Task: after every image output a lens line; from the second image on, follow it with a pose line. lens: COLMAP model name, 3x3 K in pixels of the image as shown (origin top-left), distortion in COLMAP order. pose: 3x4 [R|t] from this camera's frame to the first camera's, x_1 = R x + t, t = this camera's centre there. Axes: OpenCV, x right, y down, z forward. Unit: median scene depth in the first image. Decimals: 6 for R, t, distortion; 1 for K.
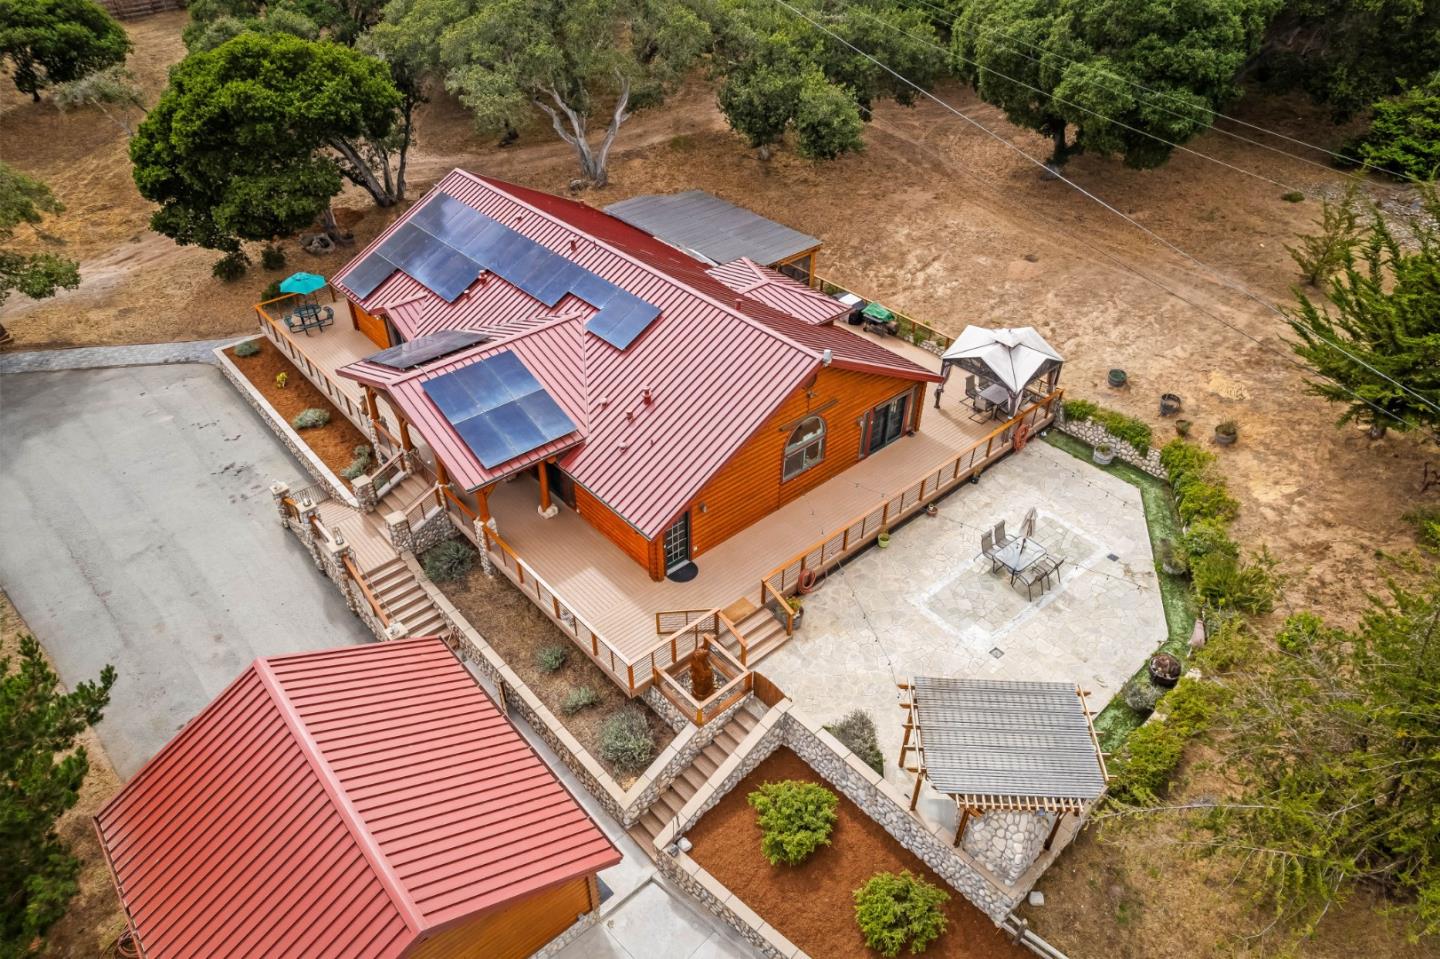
lens RADIAL K [[922.7, 0, 710.6], [0, 922.7, 486.8], [0, 0, 1]] dist [-0.036144, 0.001657]
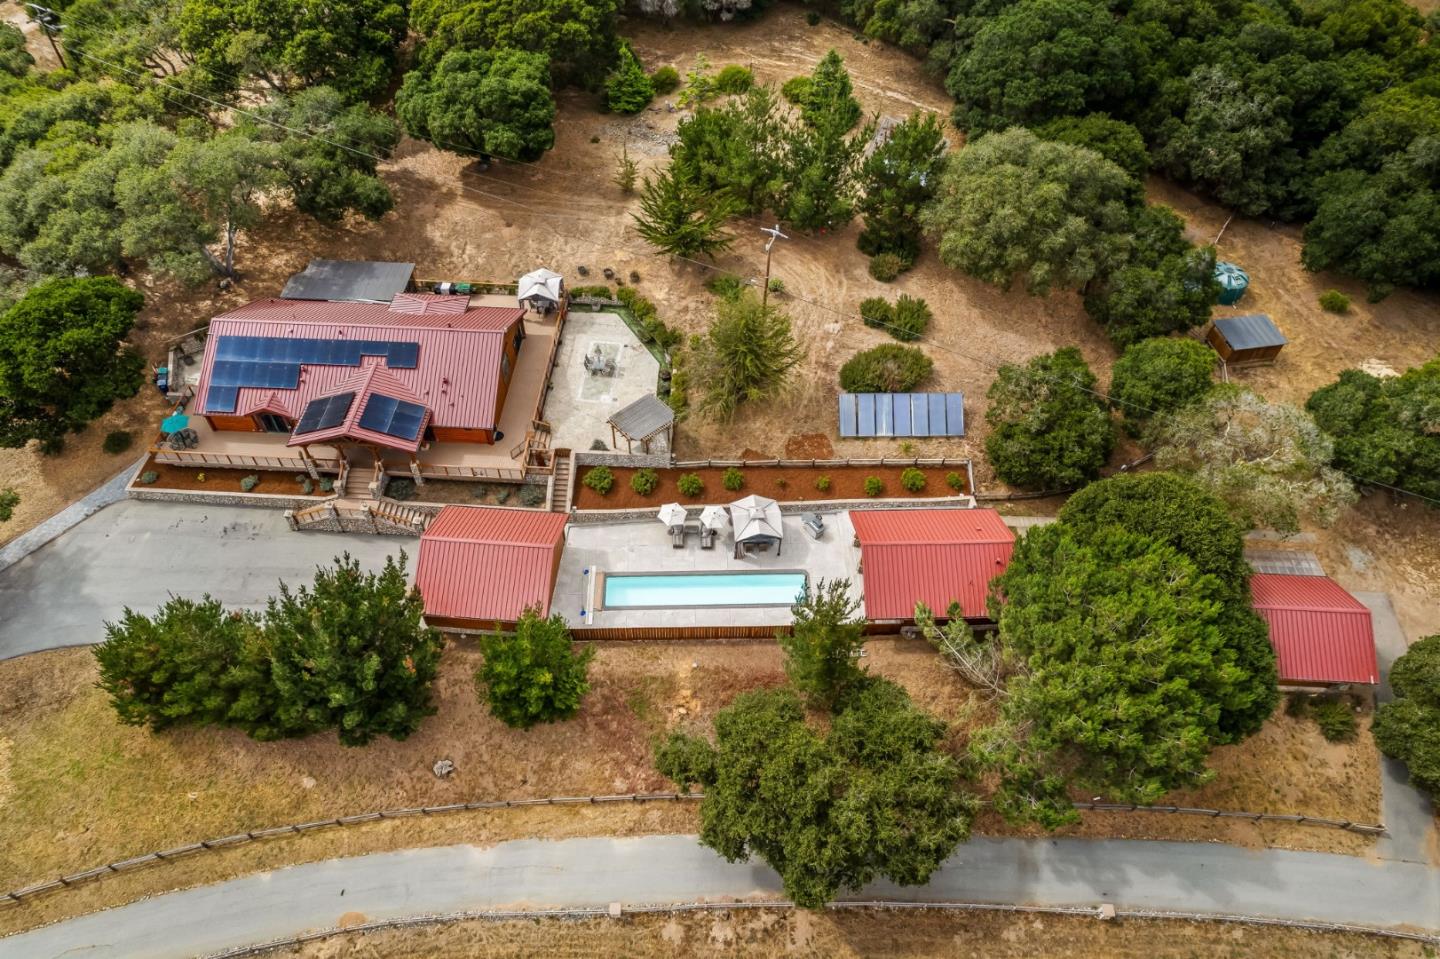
lens RADIAL K [[930.0, 0, 719.9], [0, 930.0, 484.7], [0, 0, 1]] dist [-0.044680, 0.026206]
pose [[0.698394, -0.540586, 0.469055, -0.779171], [0.426455, 0.840636, 0.333868, -0.342173], [-0.574789, -0.033141, 0.817631, -1.242591]]
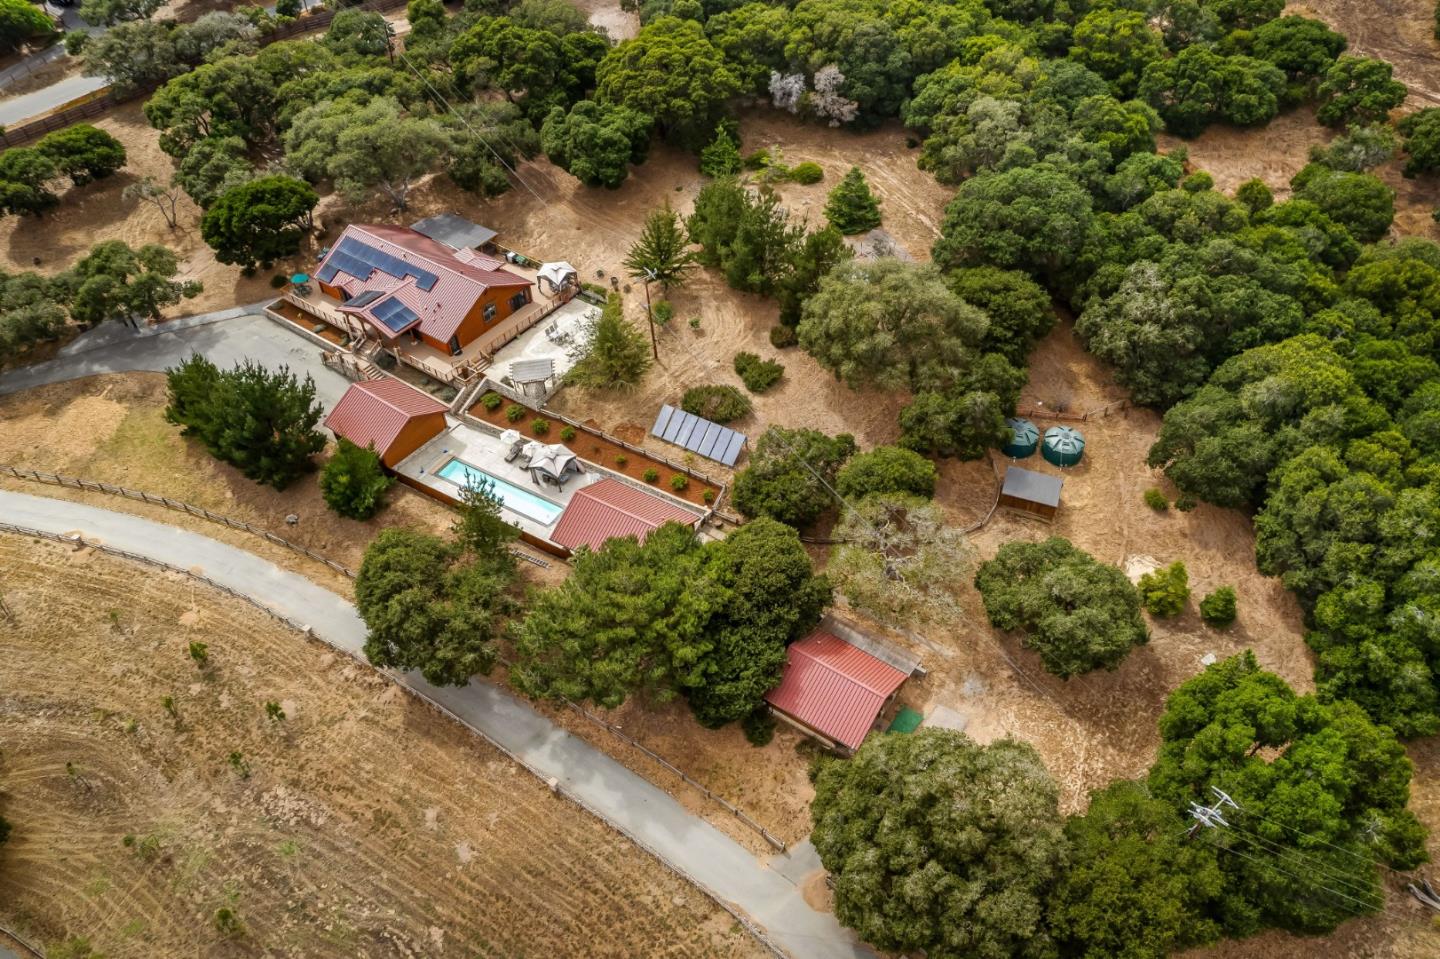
lens RADIAL K [[1013.7, 0, 769.7], [0, 1013.7, 482.0], [0, 0, 1]] dist [-0.042029, 0.005758]
pose [[0.967573, -0.175884, 0.181296, 0.308842], [0.151465, 0.978382, 0.140810, 0.195692], [-0.202142, -0.108784, 0.973296, -2.800115]]
